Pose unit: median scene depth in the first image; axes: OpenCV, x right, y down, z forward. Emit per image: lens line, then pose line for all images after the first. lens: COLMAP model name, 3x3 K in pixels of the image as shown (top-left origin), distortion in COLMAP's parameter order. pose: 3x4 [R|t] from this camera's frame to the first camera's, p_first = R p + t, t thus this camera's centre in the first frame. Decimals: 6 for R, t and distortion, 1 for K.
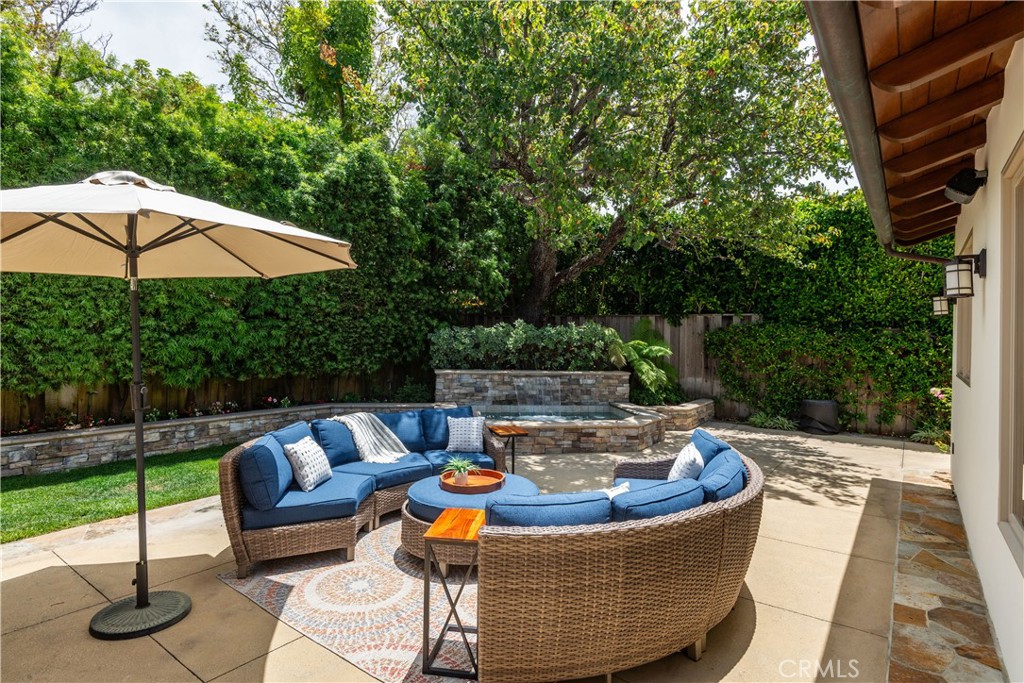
lens RADIAL K [[533.2, 0, 510.2], [0, 533.2, 340.9], [0, 0, 1]] dist [0.014438, -0.006684]
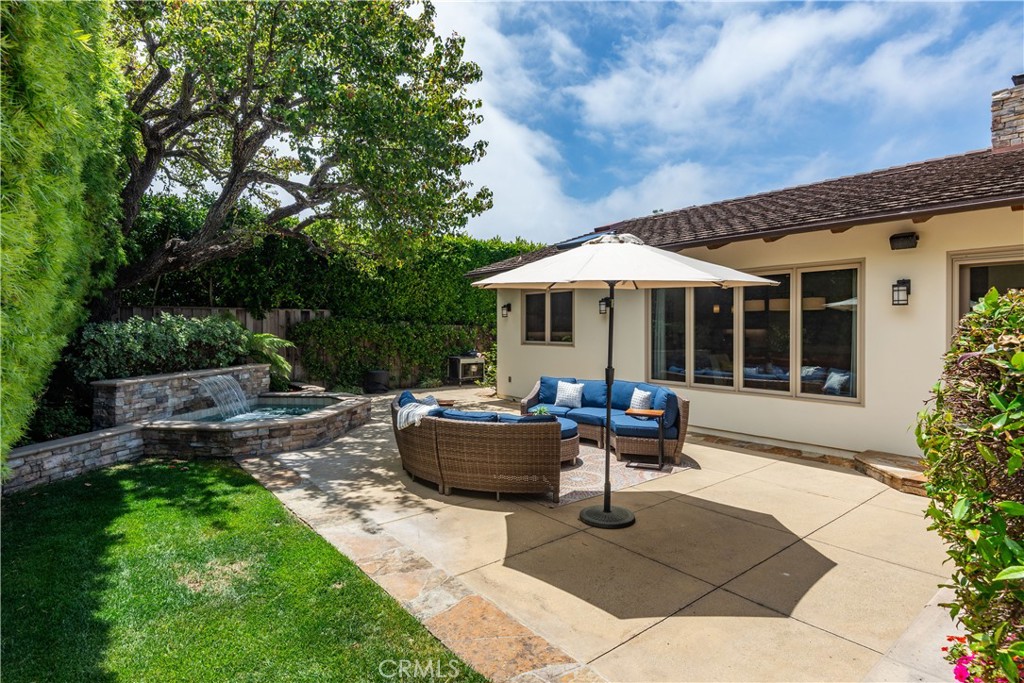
lens RADIAL K [[533.2, 0, 507.5], [0, 533.2, 337.5], [0, 0, 1]] dist [0.014438, -0.006684]
pose [[0.257302, -0.036718, 0.965633, -0.822973], [0.018235, 0.999284, 0.033139, -0.024003], [-0.966159, 0.009082, 0.257787, 0.324468]]
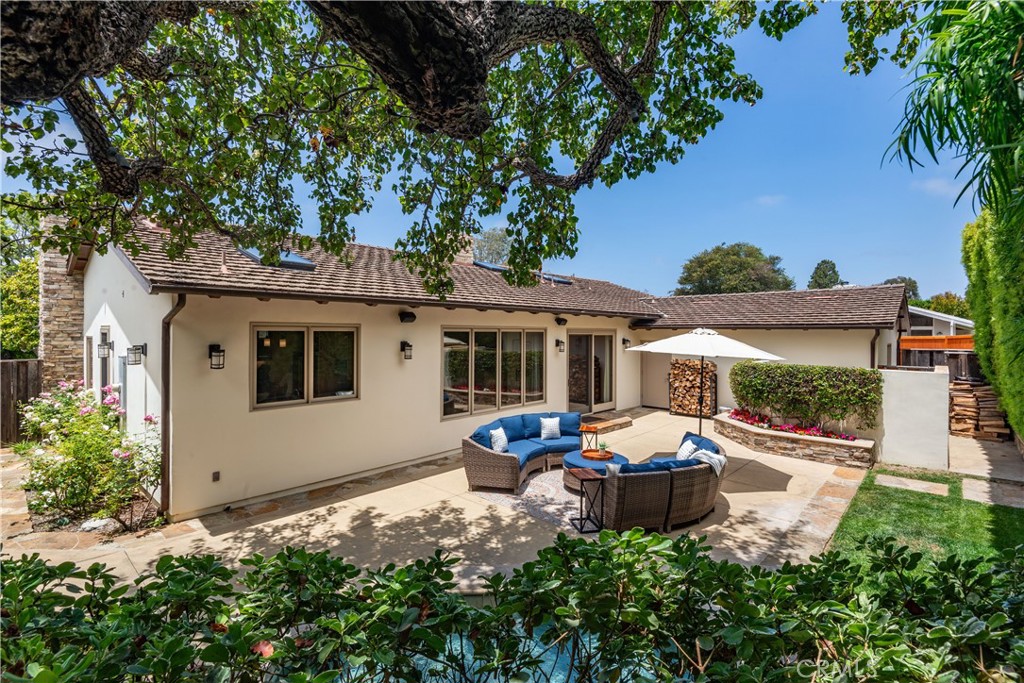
lens RADIAL K [[509.1, 0, 513.4], [0, 509.1, 339.0], [0, 0, 1]] dist [-0.004741, -0.000382]
pose [[-0.998000, -0.029796, 0.055757, 0.066969], [-0.029015, 0.999470, 0.014770, -0.090185], [-0.056167, 0.013123, -0.998335, 1.392001]]
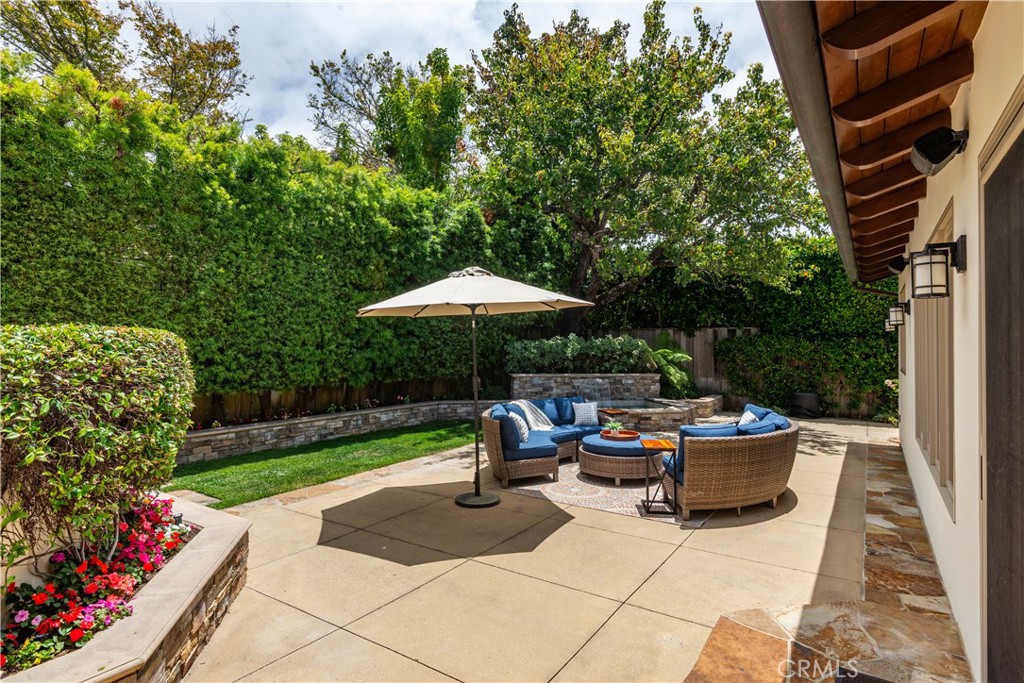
lens RADIAL K [[533.2, 0, 508.7], [0, 533.2, 340.2], [0, 0, 1]] dist [0.014438, -0.006684]
pose [[0.998776, -0.010516, 0.048336, -0.243488], [0.011343, 0.999794, -0.016849, -0.005963], [-0.048149, 0.017376, 0.998689, -0.322655]]
